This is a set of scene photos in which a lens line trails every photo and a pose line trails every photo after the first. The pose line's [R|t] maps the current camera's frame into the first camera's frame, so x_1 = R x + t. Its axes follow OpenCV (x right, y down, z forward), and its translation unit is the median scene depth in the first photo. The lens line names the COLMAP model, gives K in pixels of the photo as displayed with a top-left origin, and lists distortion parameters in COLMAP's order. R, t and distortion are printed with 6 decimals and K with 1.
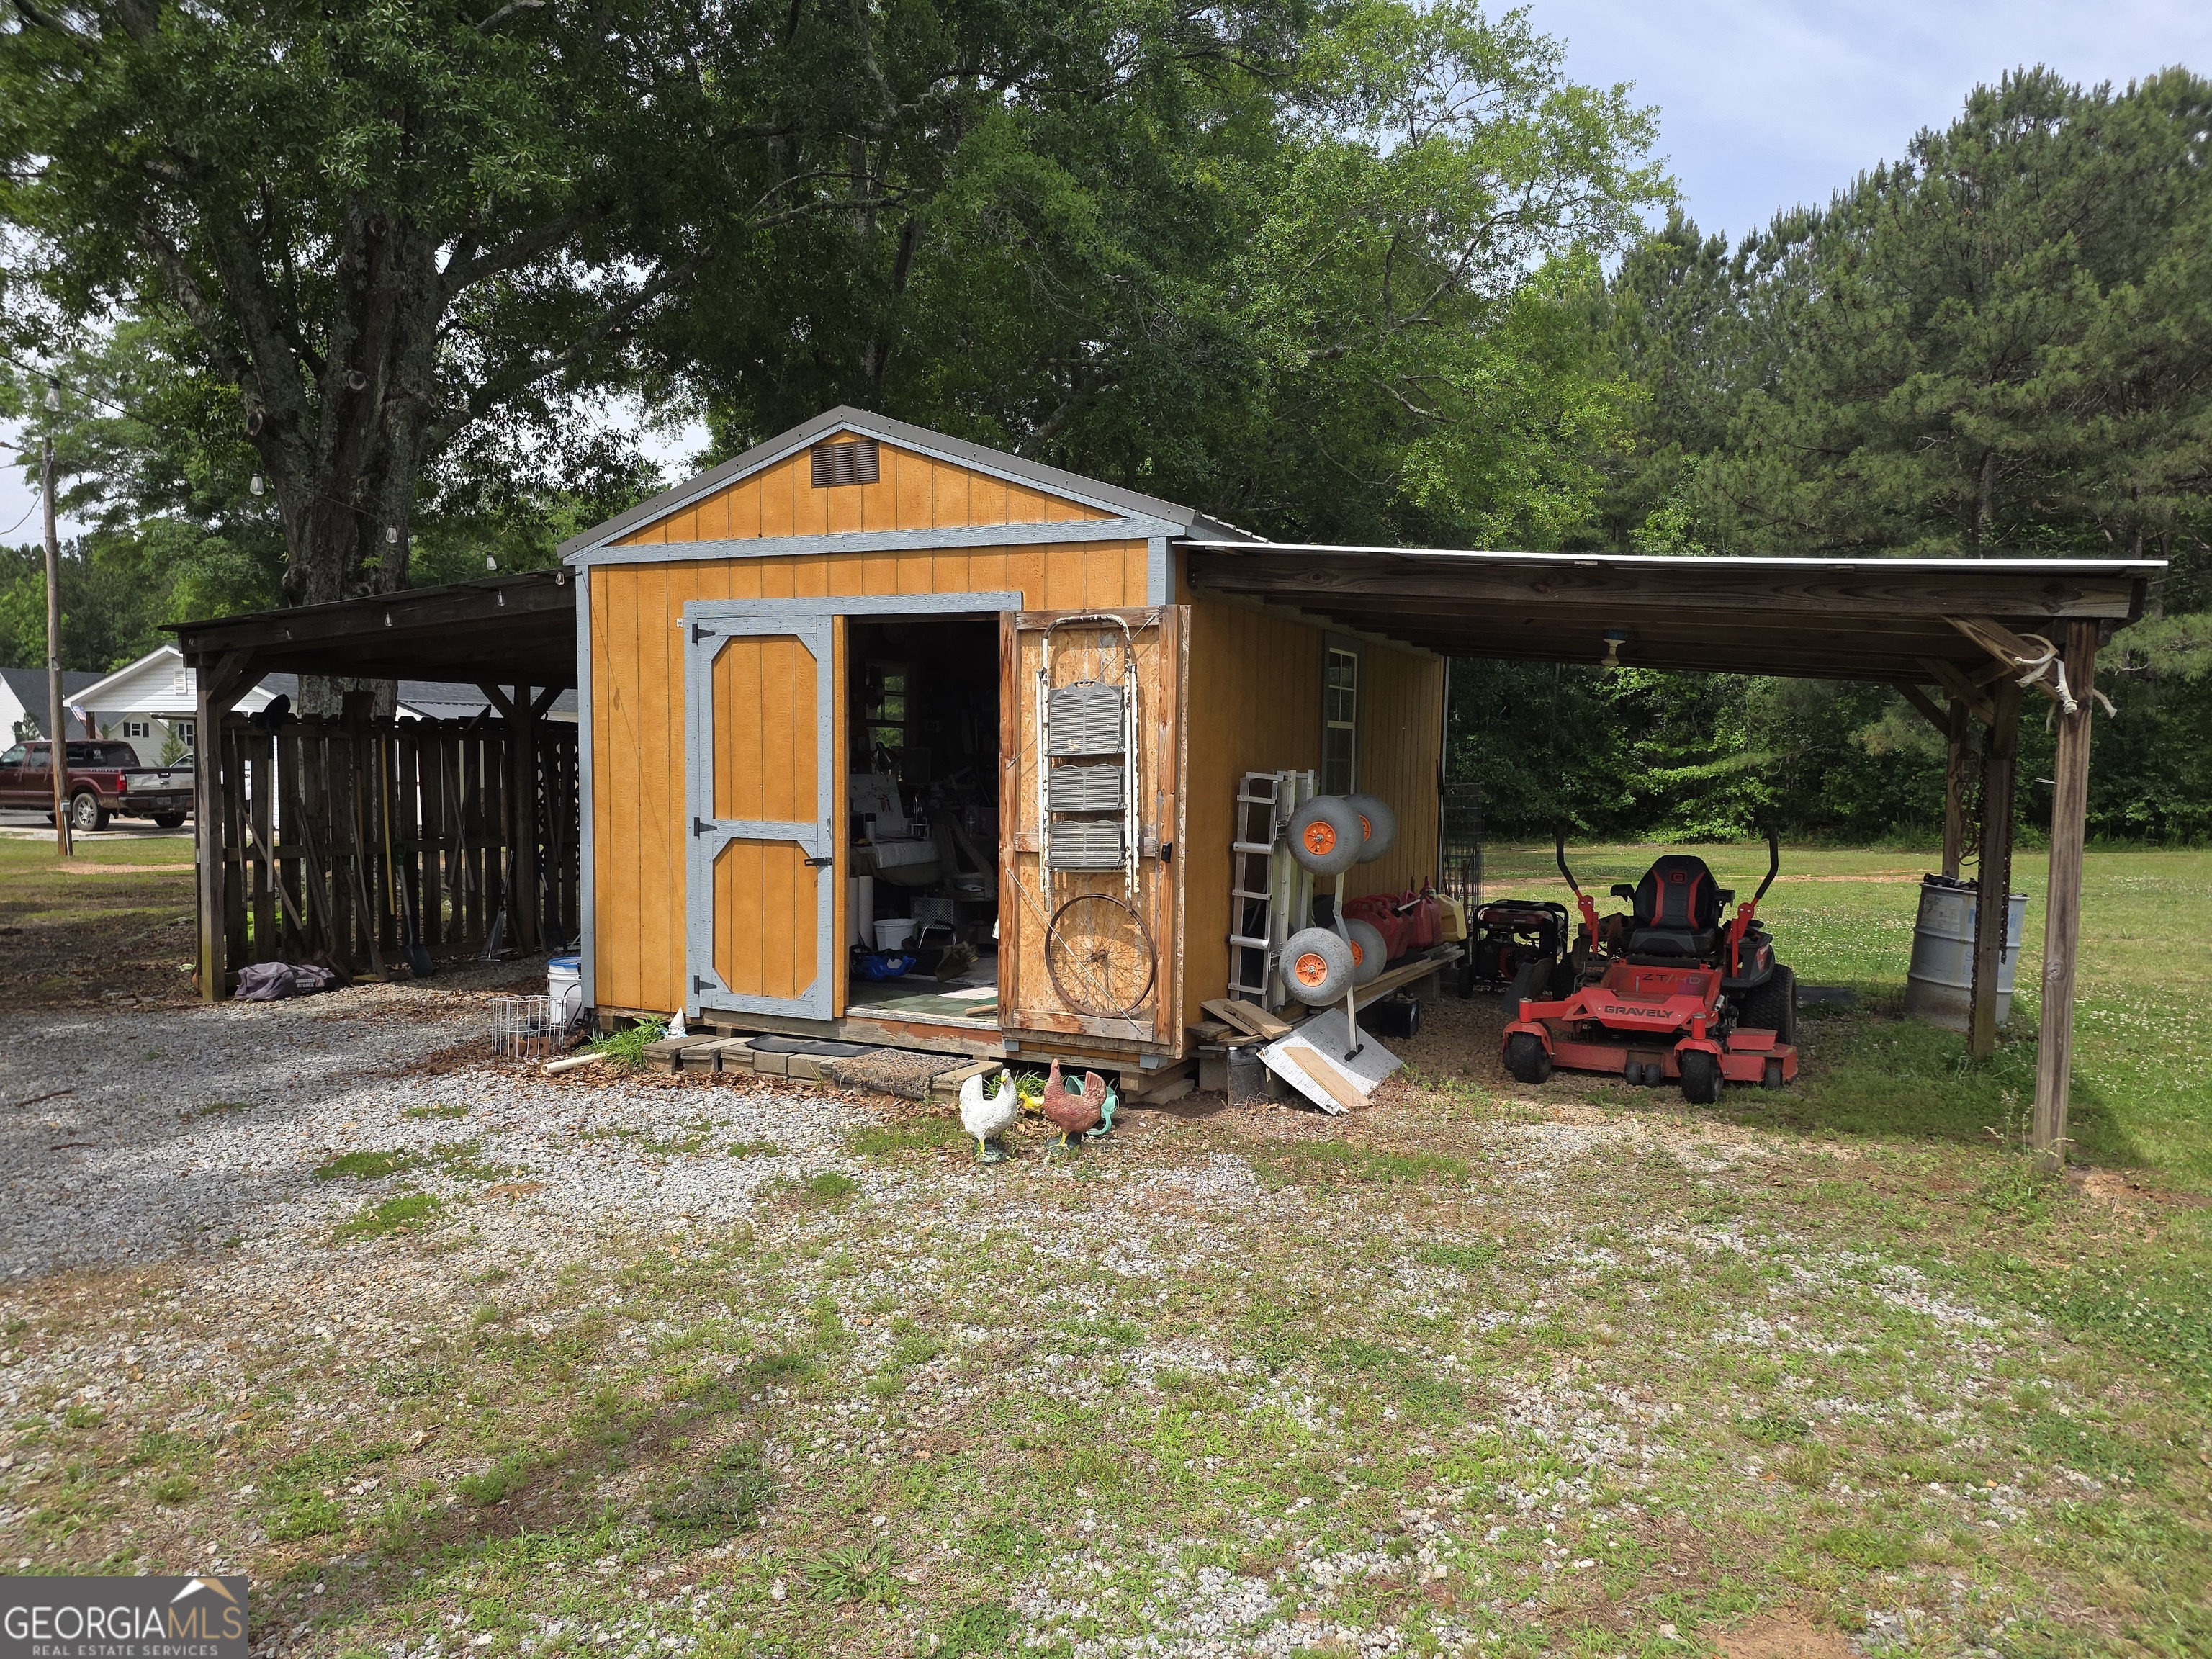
lens RADIAL K [[1452.7, 0, 1111.8], [0, 1452.7, 840.8], [0, 0, 1]] dist [0.031937, -0.006619]
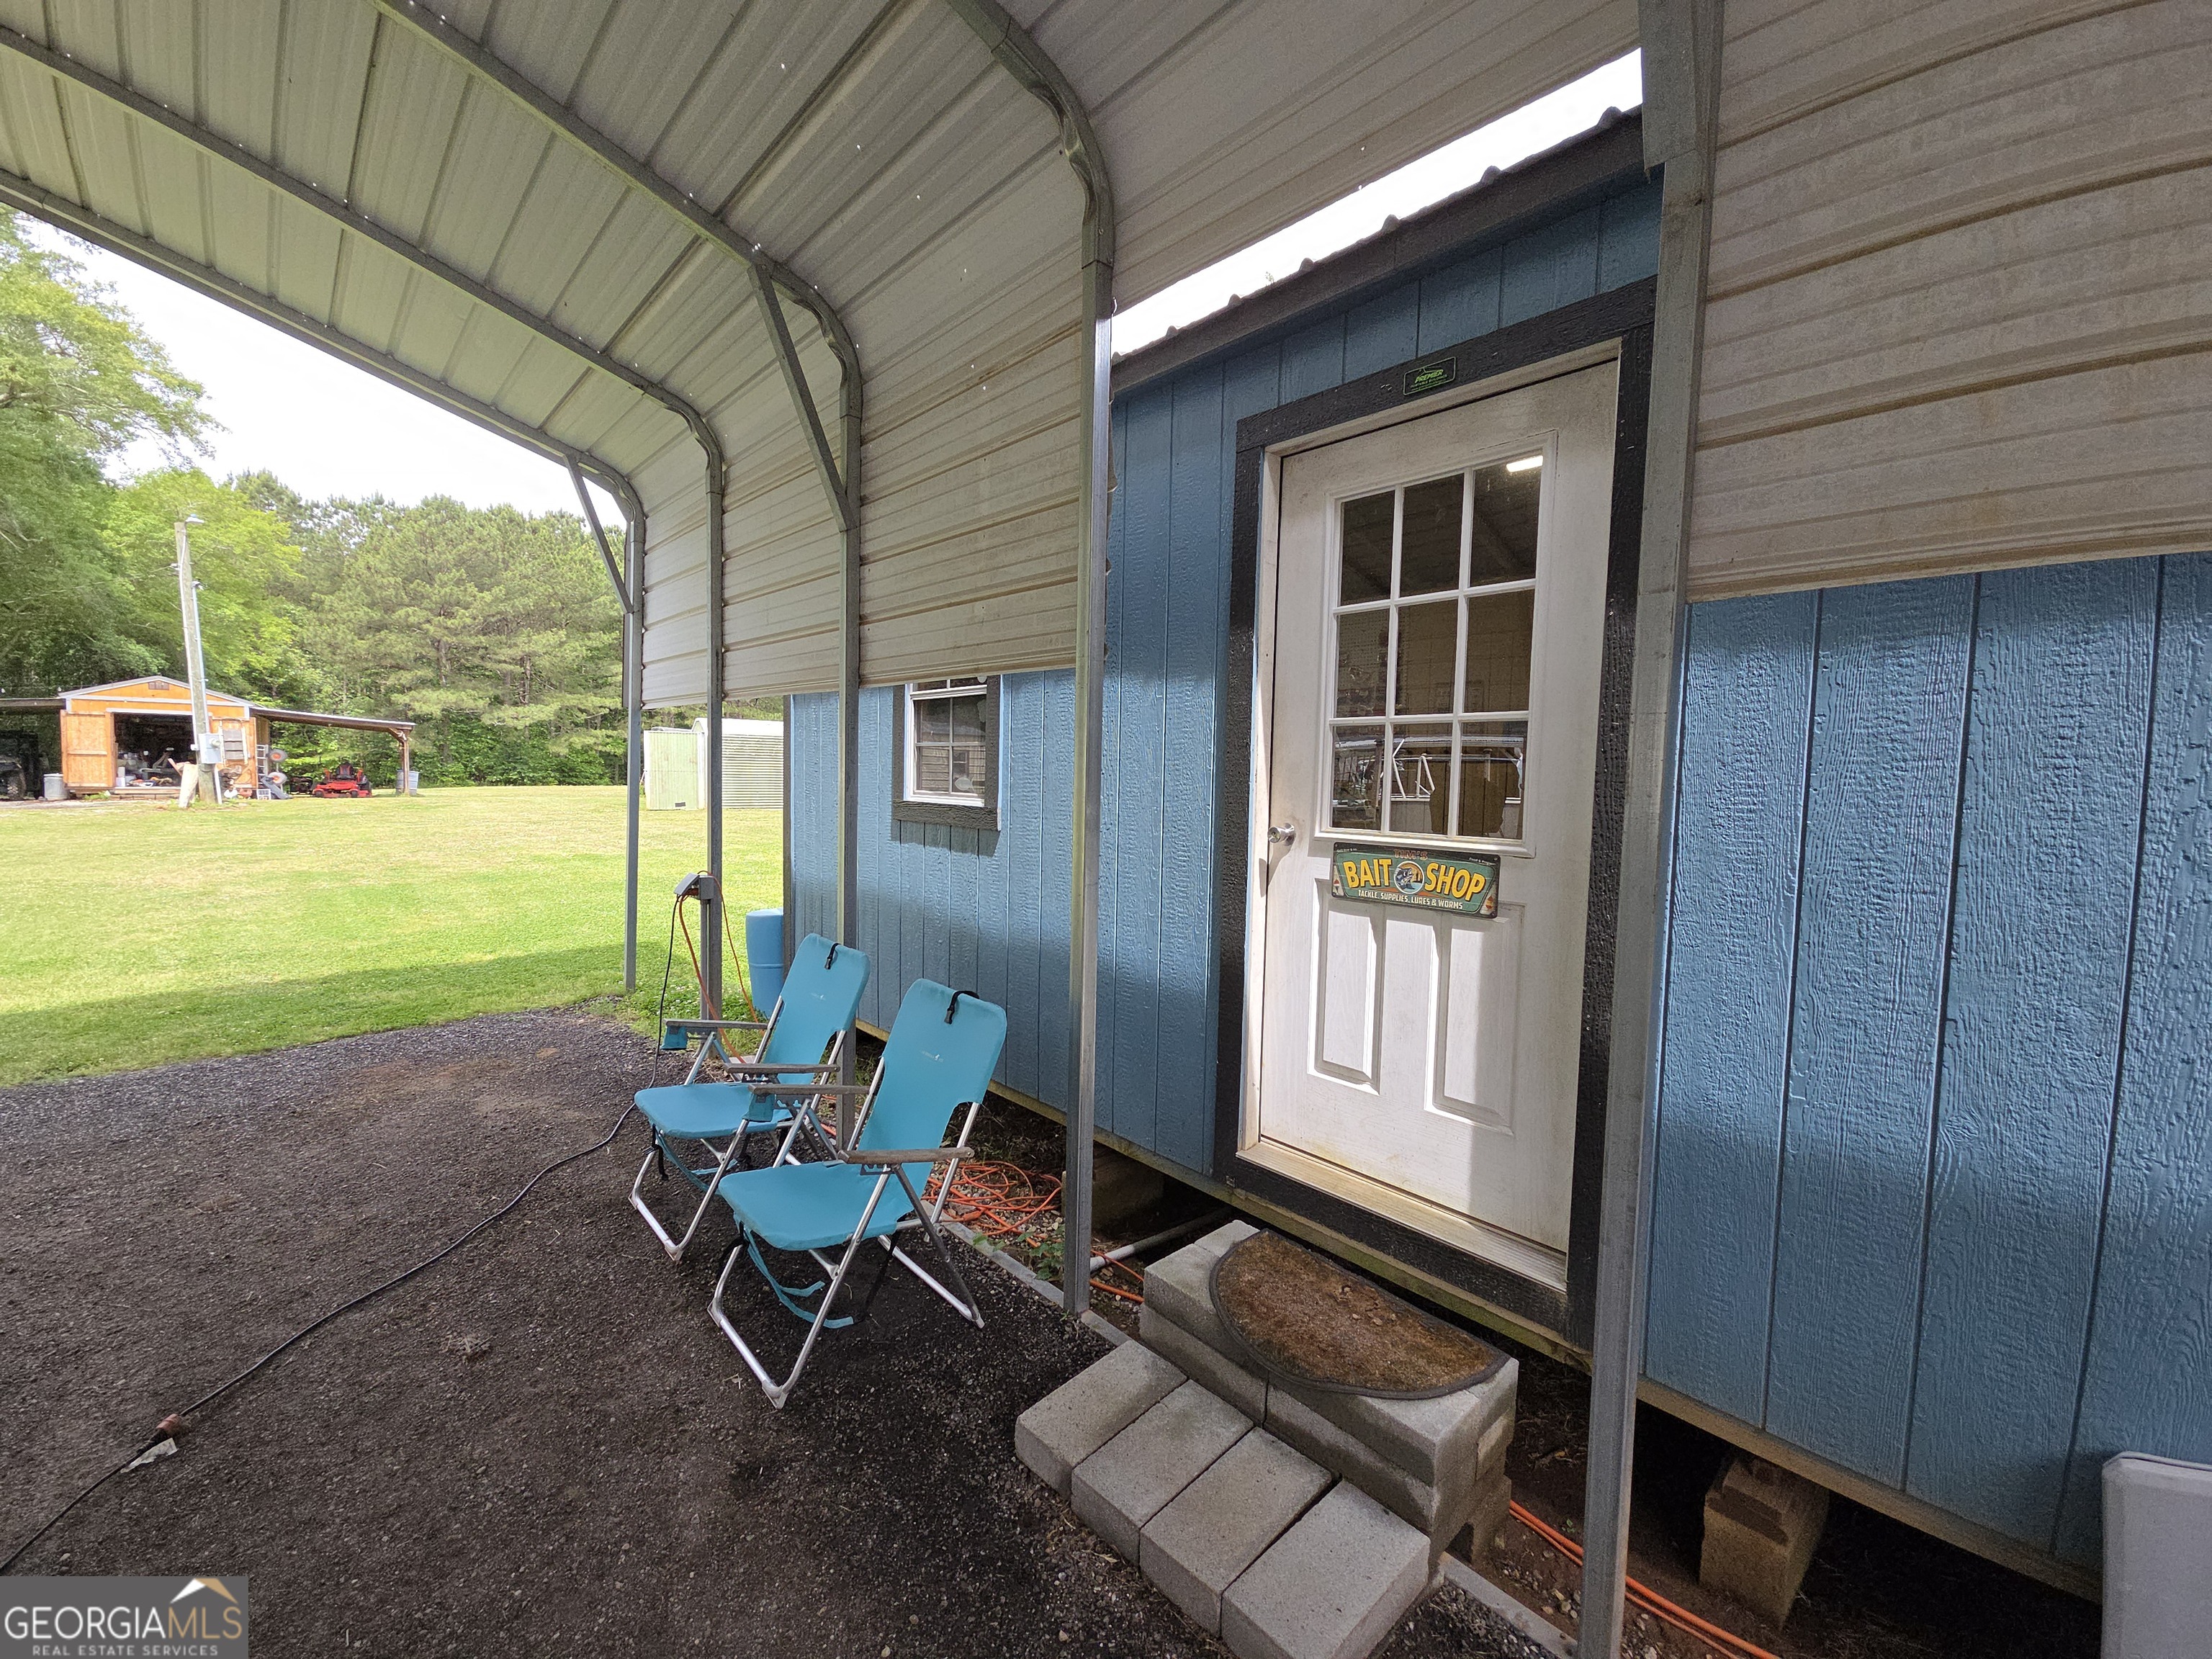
lens RADIAL K [[898.7, 0, 1130.4], [0, 898.7, 834.2], [0, 0, 1]] dist [0.008427, -0.002408]
pose [[0.417646, -0.061552, 0.906522, -0.412639], [0.043336, 0.997917, 0.047792, 0.067909], [-0.907576, 0.019324, 0.419444, -0.867540]]
